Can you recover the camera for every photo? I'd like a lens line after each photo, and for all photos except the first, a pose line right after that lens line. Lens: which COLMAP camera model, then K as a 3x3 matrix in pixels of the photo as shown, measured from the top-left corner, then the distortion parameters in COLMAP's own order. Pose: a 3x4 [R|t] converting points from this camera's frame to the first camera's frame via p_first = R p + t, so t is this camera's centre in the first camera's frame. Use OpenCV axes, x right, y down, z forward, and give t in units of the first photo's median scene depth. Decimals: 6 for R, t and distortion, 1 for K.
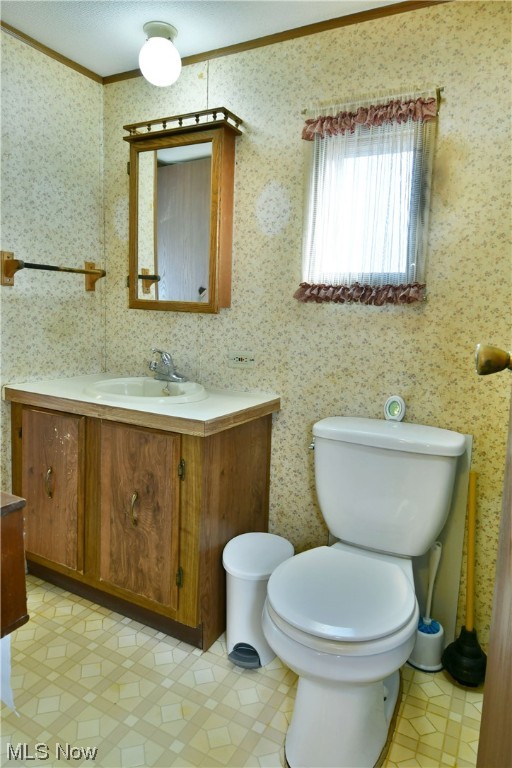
lens RADIAL K [[483.5, 0, 289.8], [0, 483.5, 397.9], [0, 0, 1]] dist [-0.014897, -0.002807]
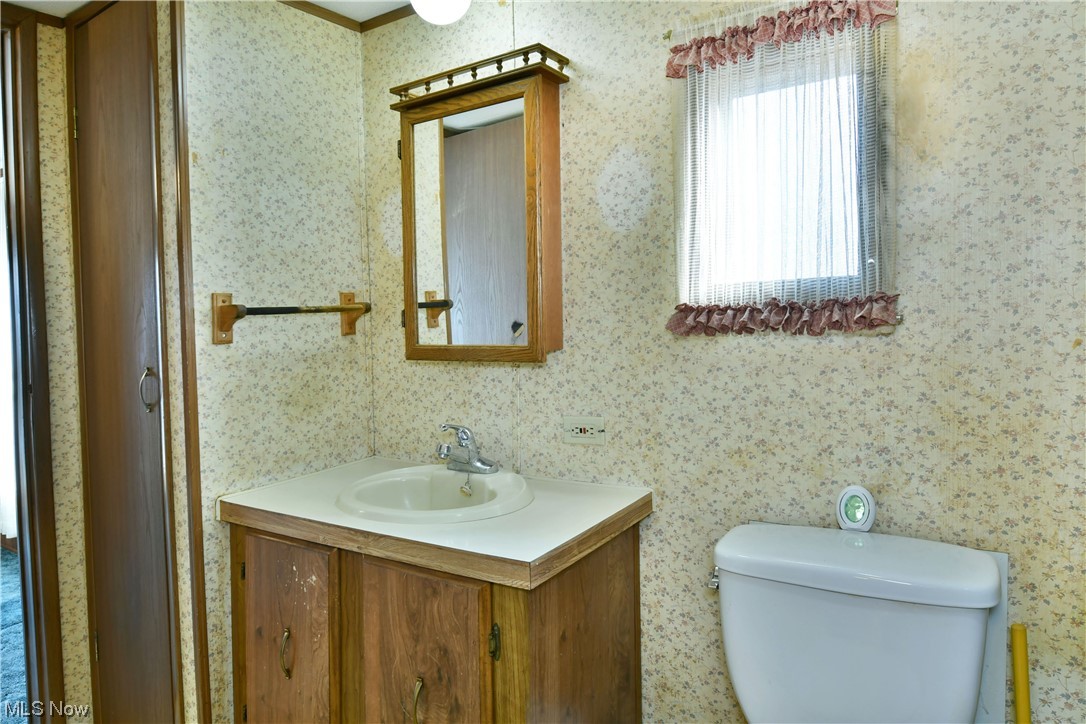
lens RADIAL K [[683.7, 0, 538.9], [0, 683.7, 361.6], [0, 0, 1]] dist [-0.014897, -0.002807]
pose [[0.987453, -0.054096, -0.148358, -0.025314], [0.039572, 0.994284, -0.099159, -0.090199], [0.152874, 0.092044, 0.983950, 0.140392]]
